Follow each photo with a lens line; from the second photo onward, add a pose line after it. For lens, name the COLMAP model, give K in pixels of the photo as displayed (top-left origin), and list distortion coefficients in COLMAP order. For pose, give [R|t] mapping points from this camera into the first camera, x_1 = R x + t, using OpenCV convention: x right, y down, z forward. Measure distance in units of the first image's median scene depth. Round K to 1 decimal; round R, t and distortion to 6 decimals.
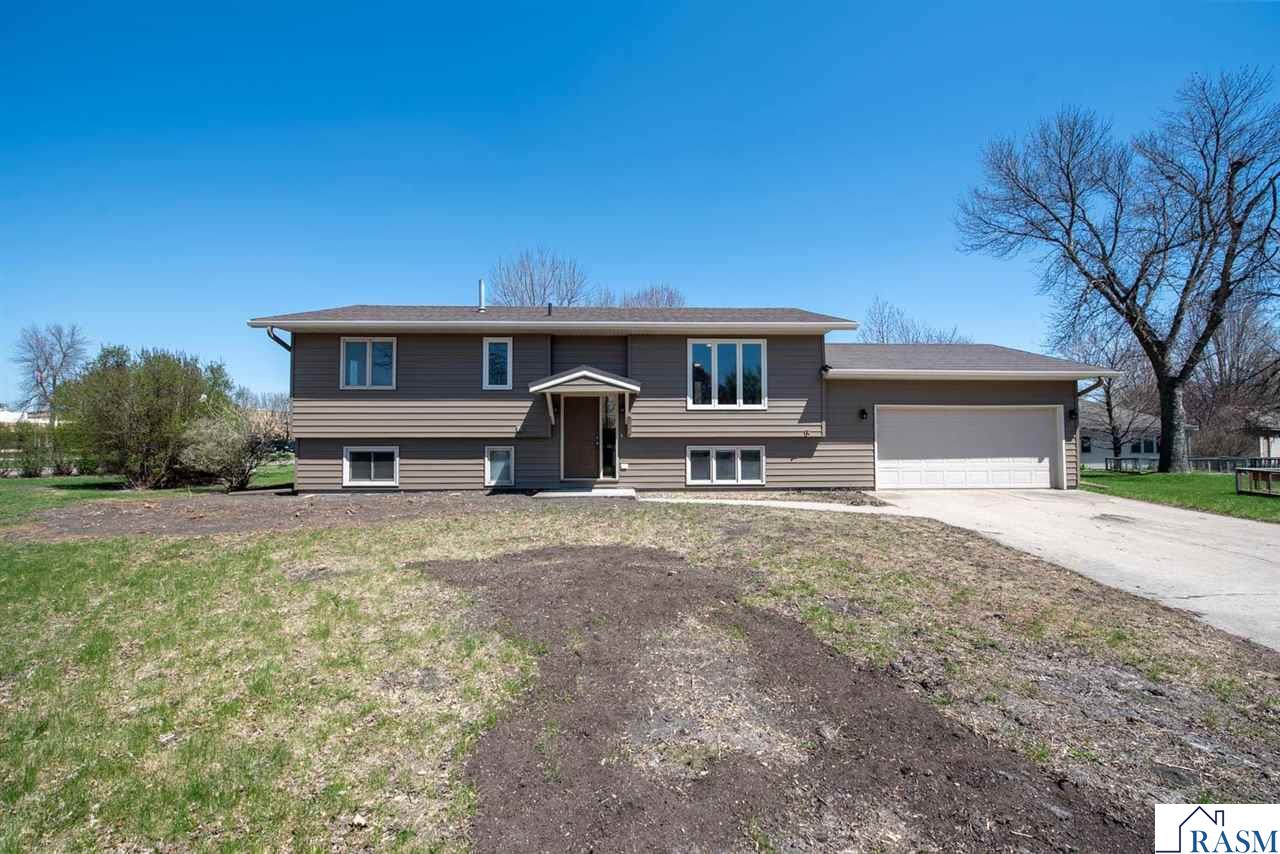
lens RADIAL K [[522.0, 0, 640.3], [0, 522.0, 430.8], [0, 0, 1]] dist [-0.014100, -0.001229]
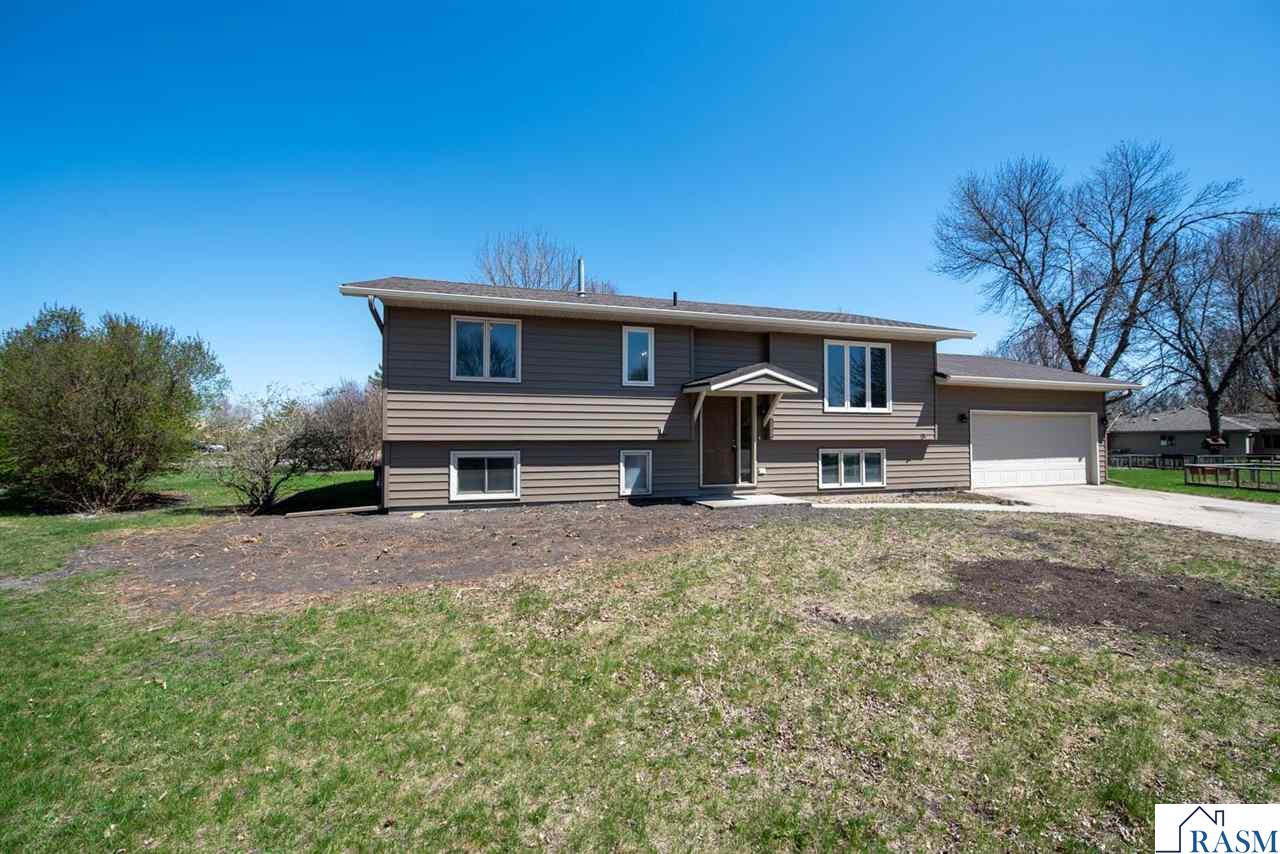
lens RADIAL K [[522.0, 0, 639.6], [0, 522.0, 431.1], [0, 0, 1]] dist [-0.014100, -0.001229]
pose [[0.967016, 0.004890, 0.254668, -0.488595], [-0.006351, 0.999968, 0.004913, -0.007199], [-0.254635, -0.006368, 0.967016, 0.143332]]
